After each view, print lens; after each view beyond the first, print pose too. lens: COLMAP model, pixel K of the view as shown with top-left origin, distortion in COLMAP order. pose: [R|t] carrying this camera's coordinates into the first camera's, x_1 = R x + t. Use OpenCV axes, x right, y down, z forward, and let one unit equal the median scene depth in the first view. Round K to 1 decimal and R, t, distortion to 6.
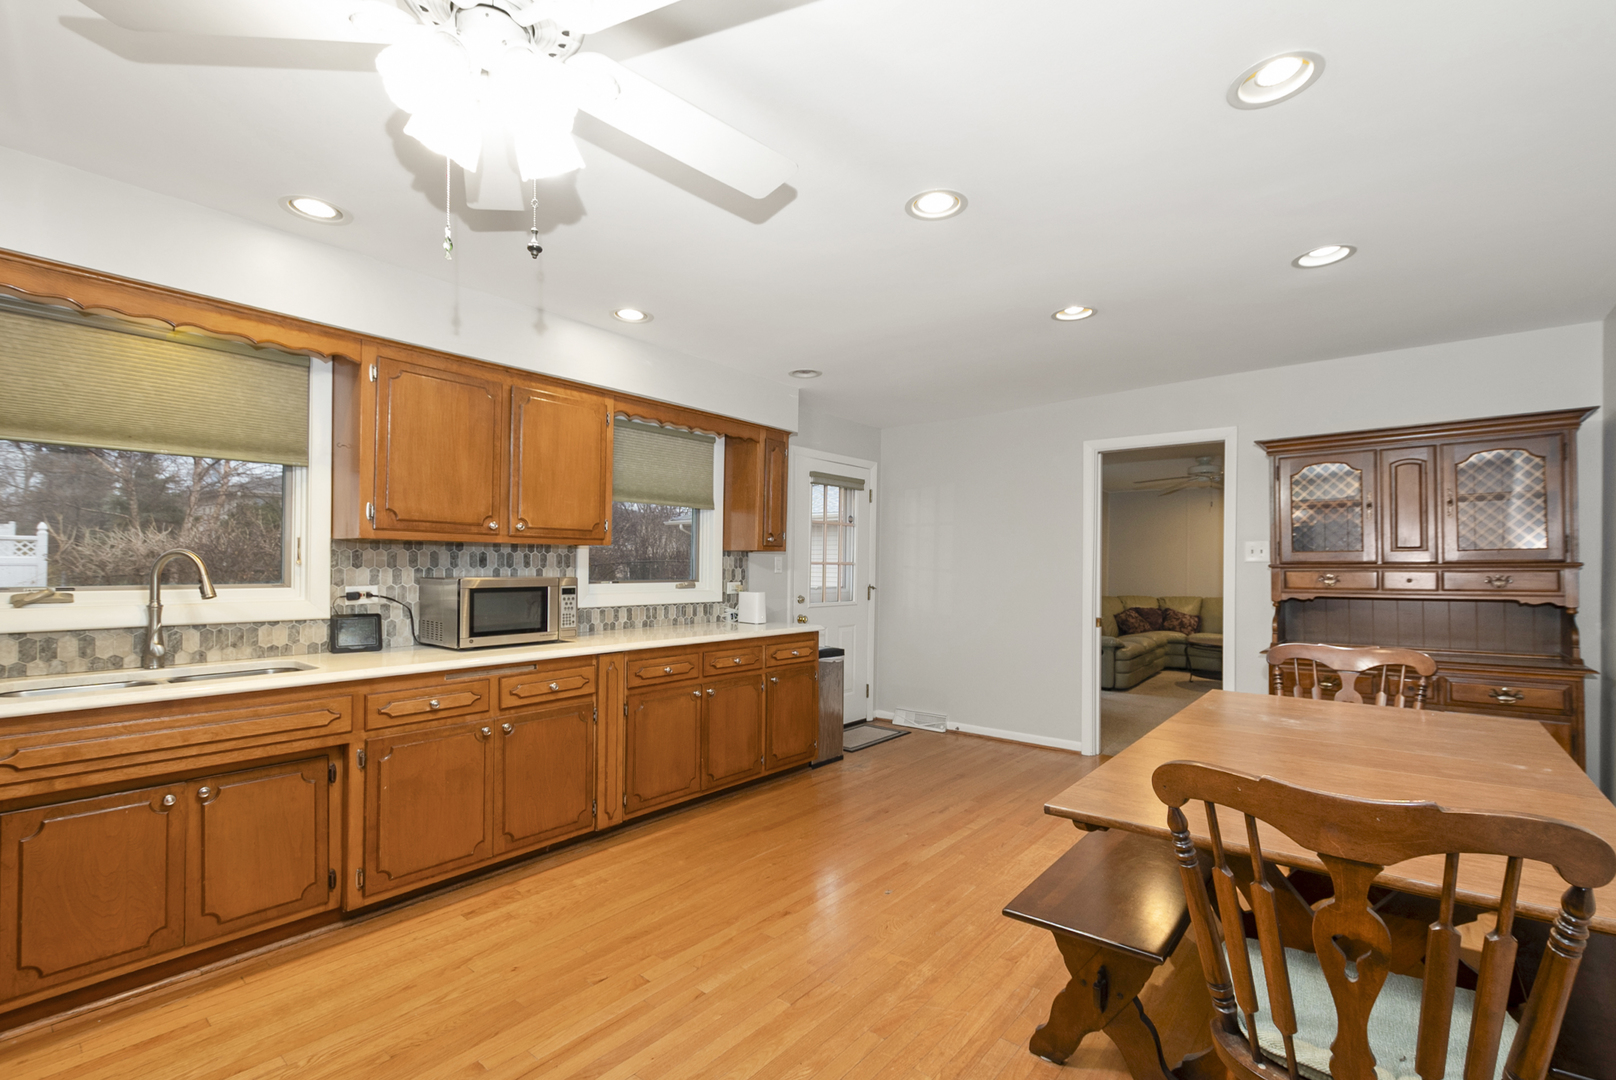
lens RADIAL K [[719.8, 0, 813.0], [0, 719.8, 553.3], [0, 0, 1]] dist [-0.000323, -0.000001]
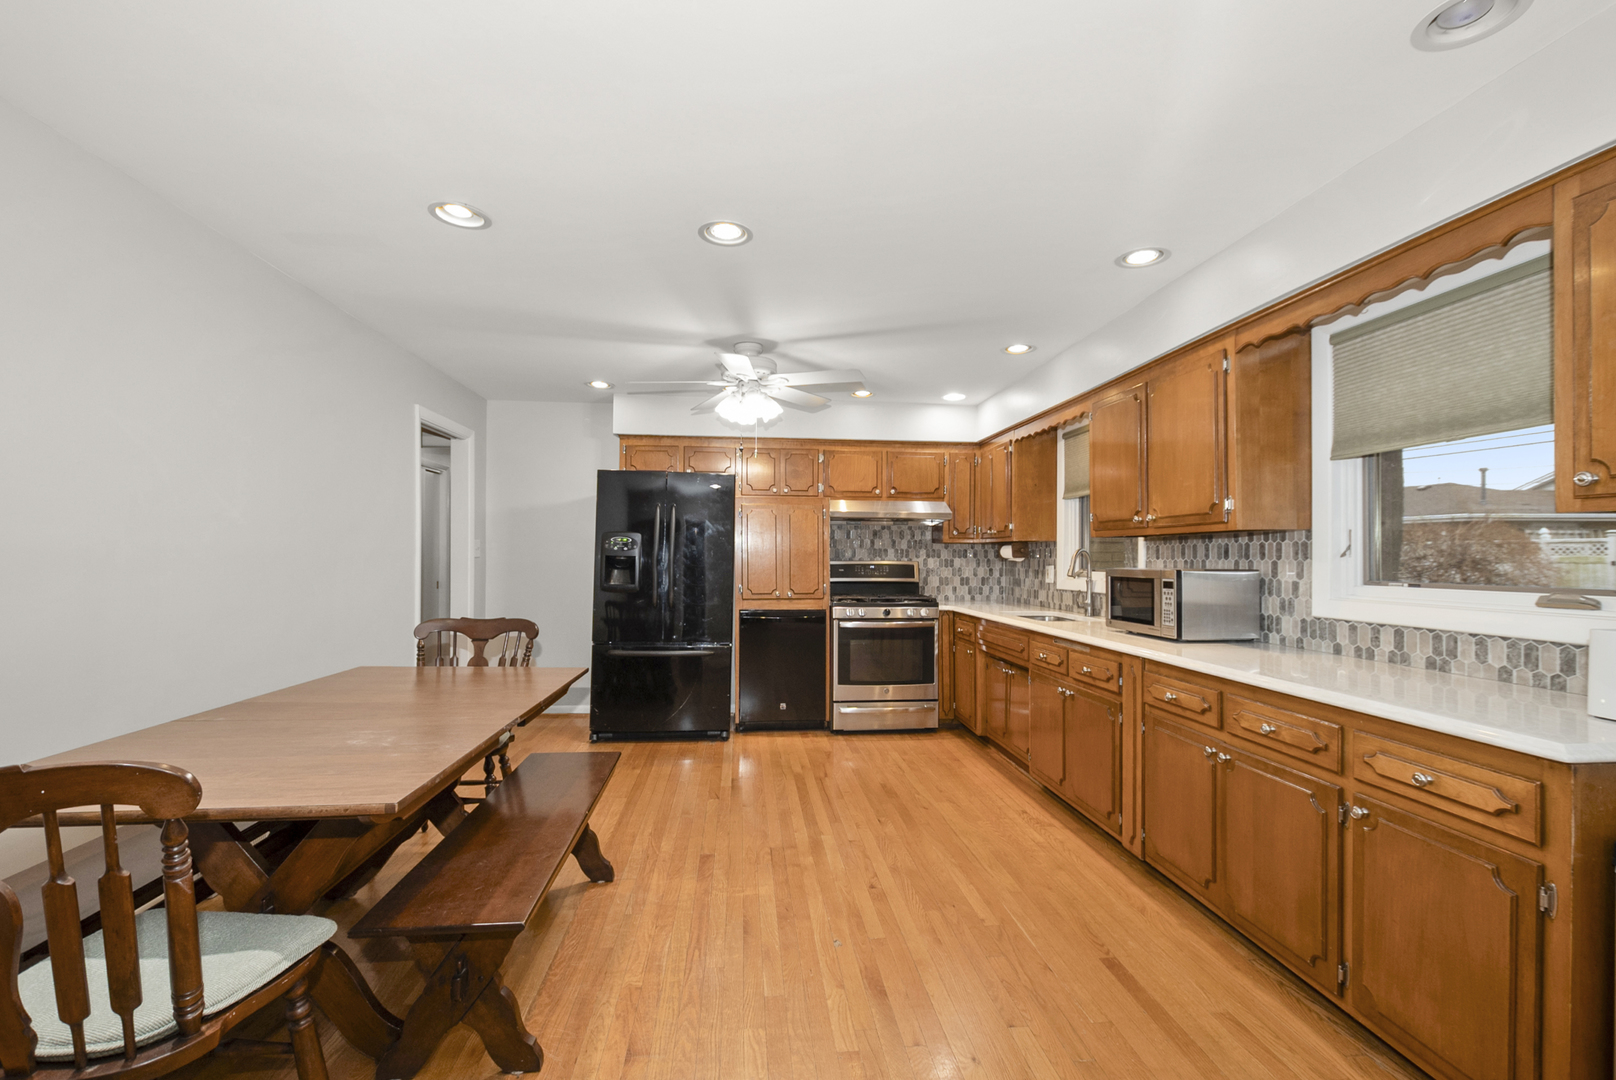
lens RADIAL K [[719.8, 0, 811.1], [0, 719.8, 548.8], [0, 0, 1]] dist [-0.000323, -0.000001]
pose [[-0.706124, -0.015703, -0.707914, 0.563712], [0.003823, 0.999655, -0.025988, 0.027115], [0.708078, -0.021058, -0.705820, 1.219157]]
